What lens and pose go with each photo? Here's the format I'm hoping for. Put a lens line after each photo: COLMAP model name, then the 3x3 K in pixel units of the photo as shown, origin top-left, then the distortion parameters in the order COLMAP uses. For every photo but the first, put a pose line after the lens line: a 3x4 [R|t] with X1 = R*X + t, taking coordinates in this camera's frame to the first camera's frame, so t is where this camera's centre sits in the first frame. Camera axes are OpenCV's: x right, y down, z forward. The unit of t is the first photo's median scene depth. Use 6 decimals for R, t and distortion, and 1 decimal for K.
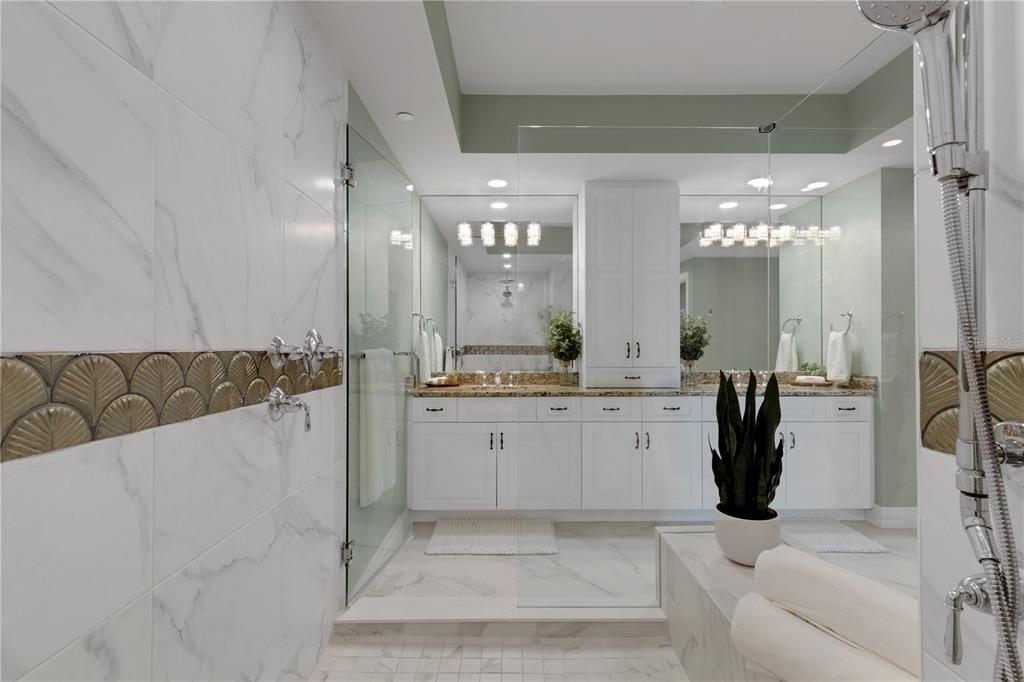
lens RADIAL K [[478.5, 0, 512.6], [0, 478.5, 341.3], [0, 0, 1]] dist [0.003776, 0.001479]
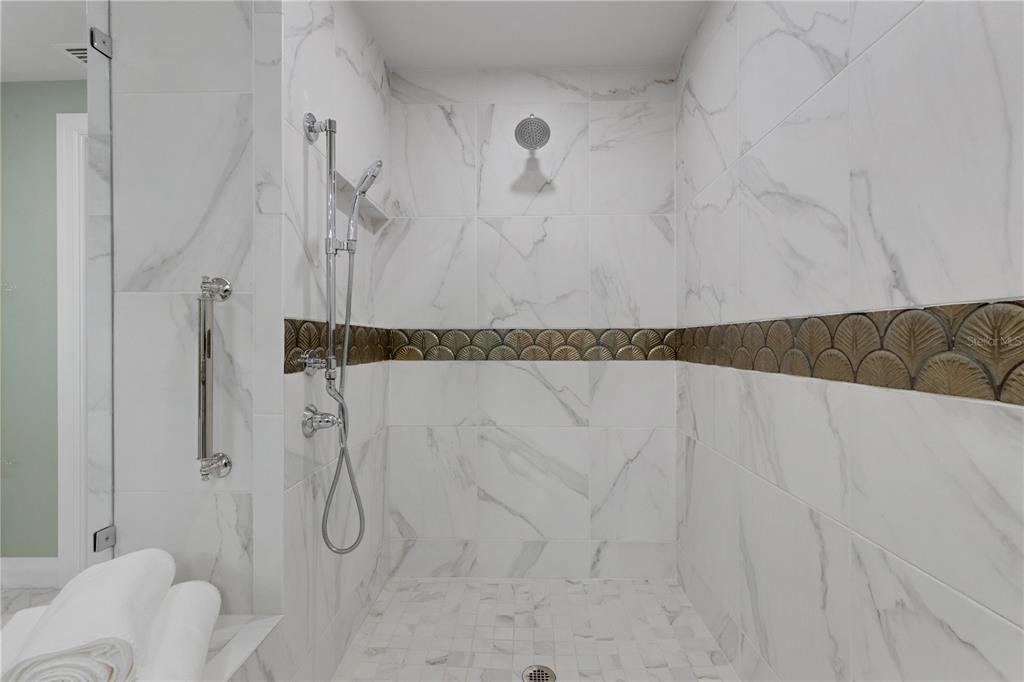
lens RADIAL K [[478.5, 0, 511.9], [0, 478.5, 341.0], [0, 0, 1]] dist [0.003776, 0.001479]
pose [[-0.999383, 0.000903, 0.035114, -0.016548], [0.000656, 0.999975, -0.007058, 0.085048], [-0.035119, -0.007030, -0.999358, 1.941170]]
